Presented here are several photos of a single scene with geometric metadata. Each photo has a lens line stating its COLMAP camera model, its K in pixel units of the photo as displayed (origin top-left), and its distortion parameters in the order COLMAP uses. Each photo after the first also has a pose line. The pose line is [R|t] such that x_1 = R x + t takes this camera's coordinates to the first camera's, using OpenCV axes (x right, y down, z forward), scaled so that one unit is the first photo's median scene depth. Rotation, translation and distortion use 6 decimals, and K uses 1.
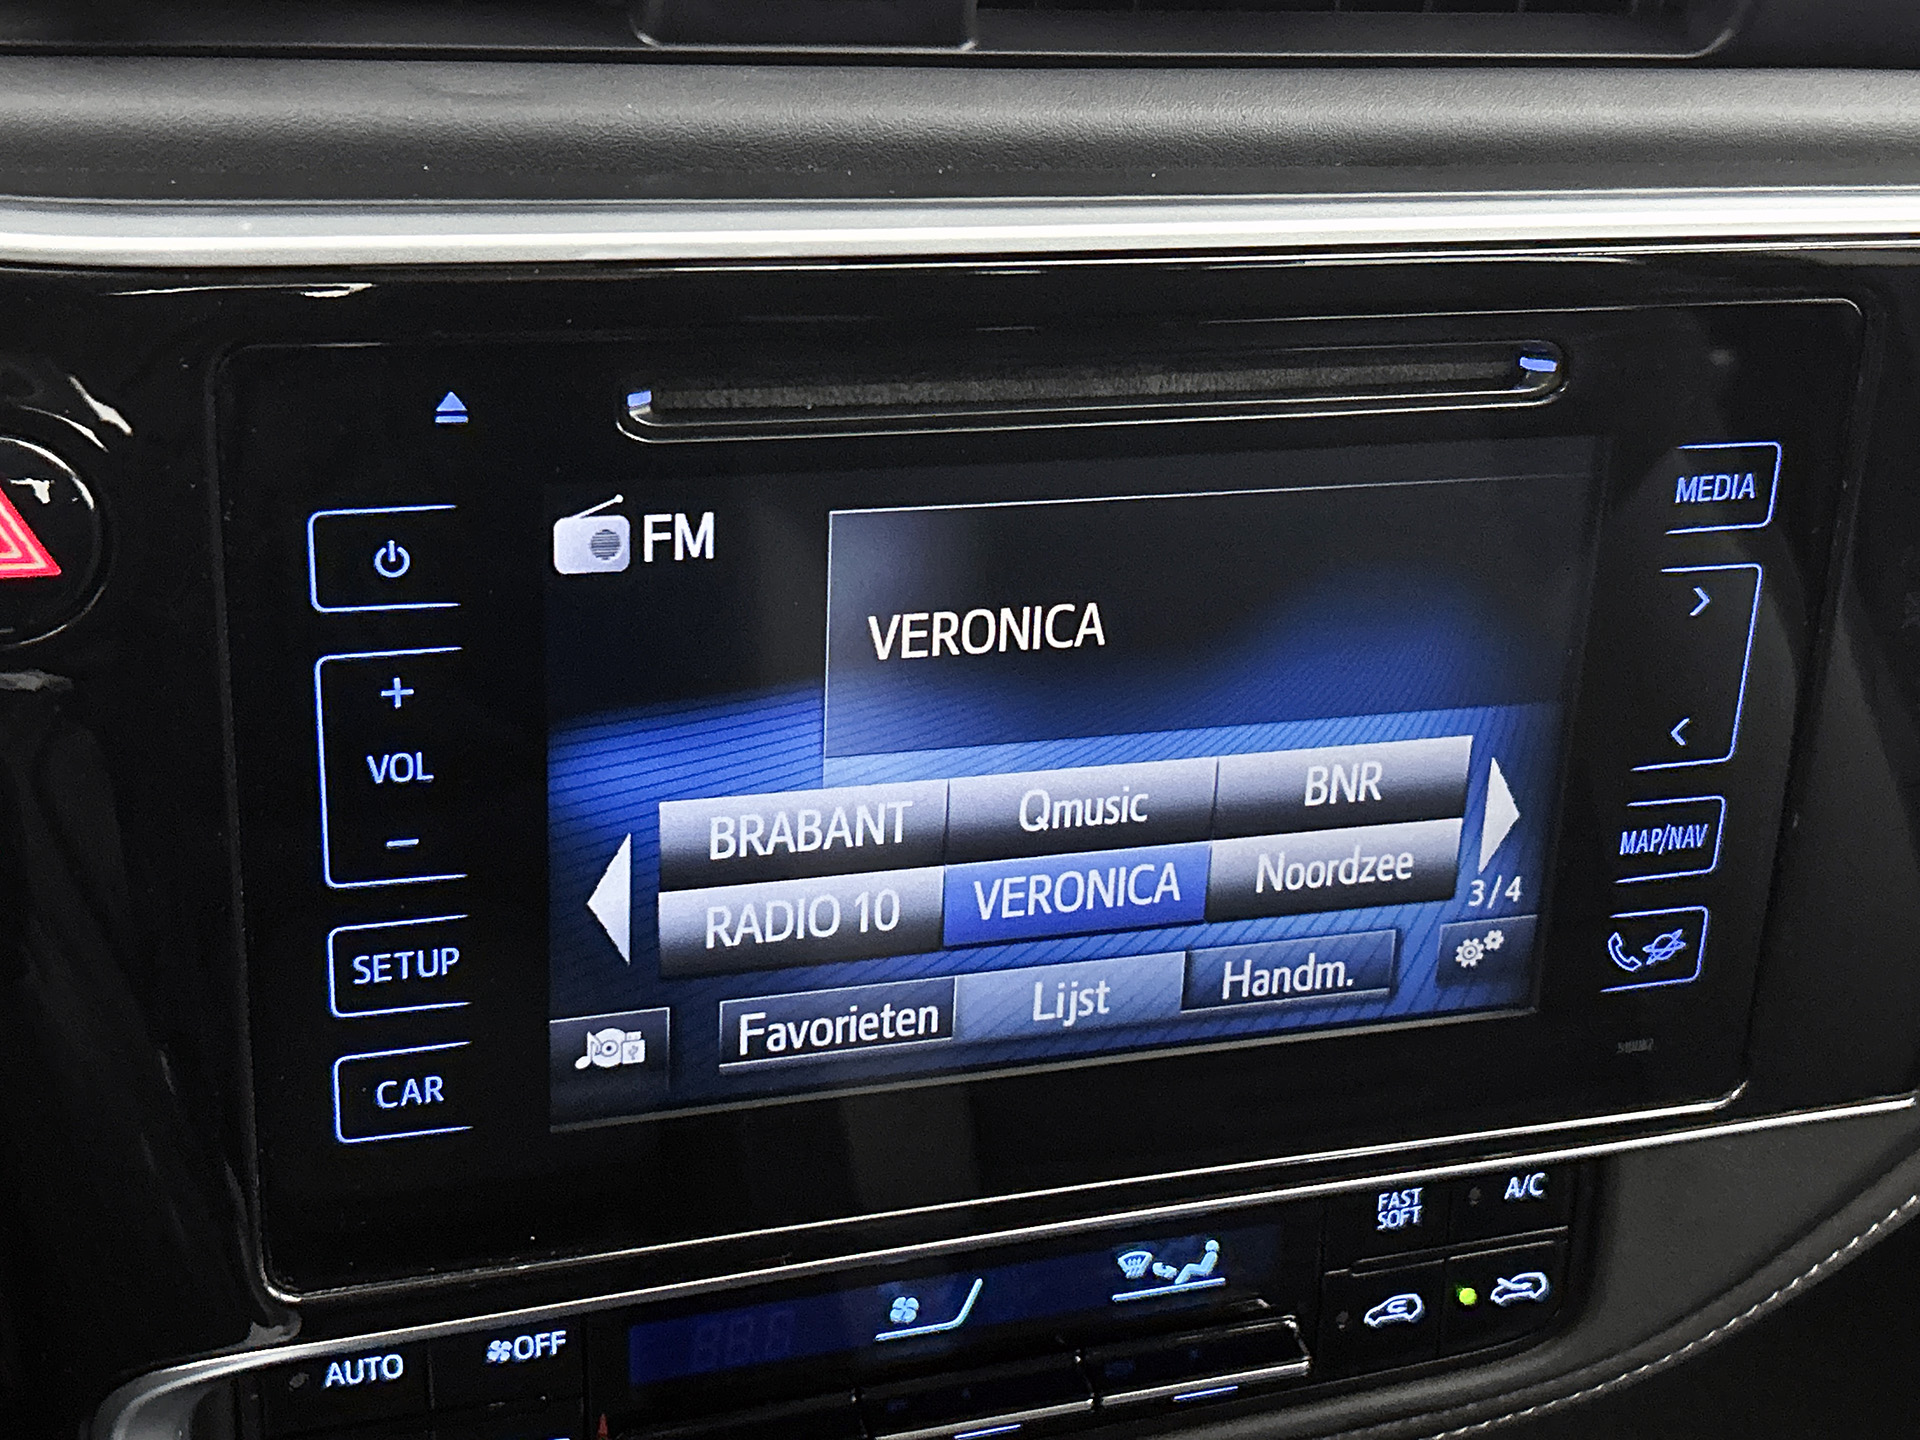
lens RADIAL K [[2658.4, 0, 998.8], [0, 2658.4, 730.3], [0, 0, 1]] dist [0.093771, 0.000000]
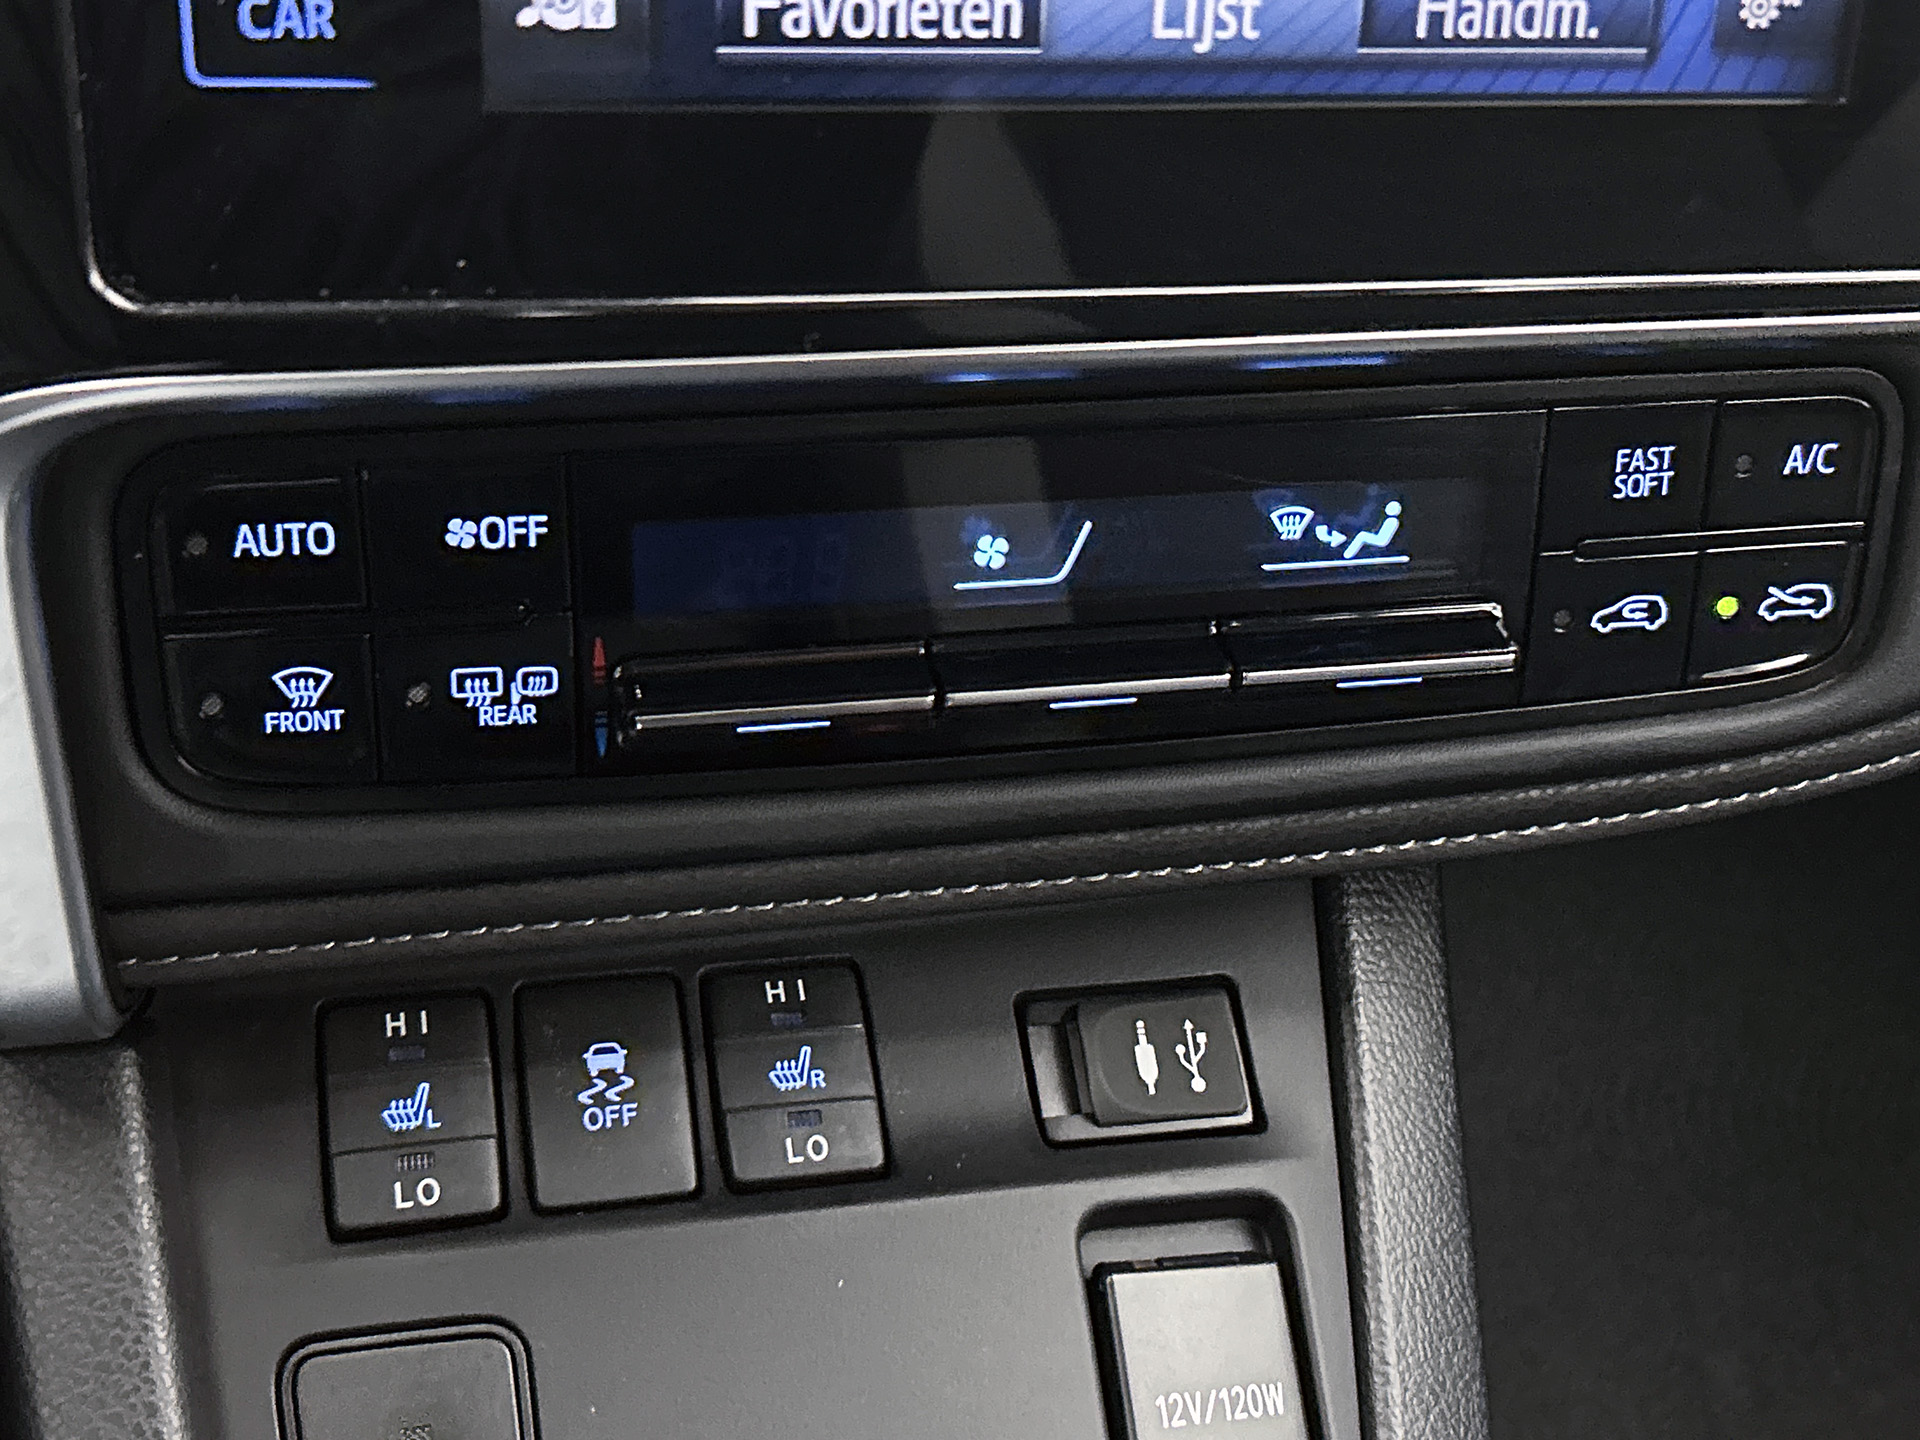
lens RADIAL K [[2658.4, 0, 998.6], [0, 2658.4, 720.3], [0, 0, 1]] dist [0.093771, 0.000000]
pose [[0.996269, 0.026721, -0.082058, 0.034607], [-0.024374, 0.999269, 0.029468, 0.264993], [0.082785, -0.027358, 0.996192, 0.247218]]
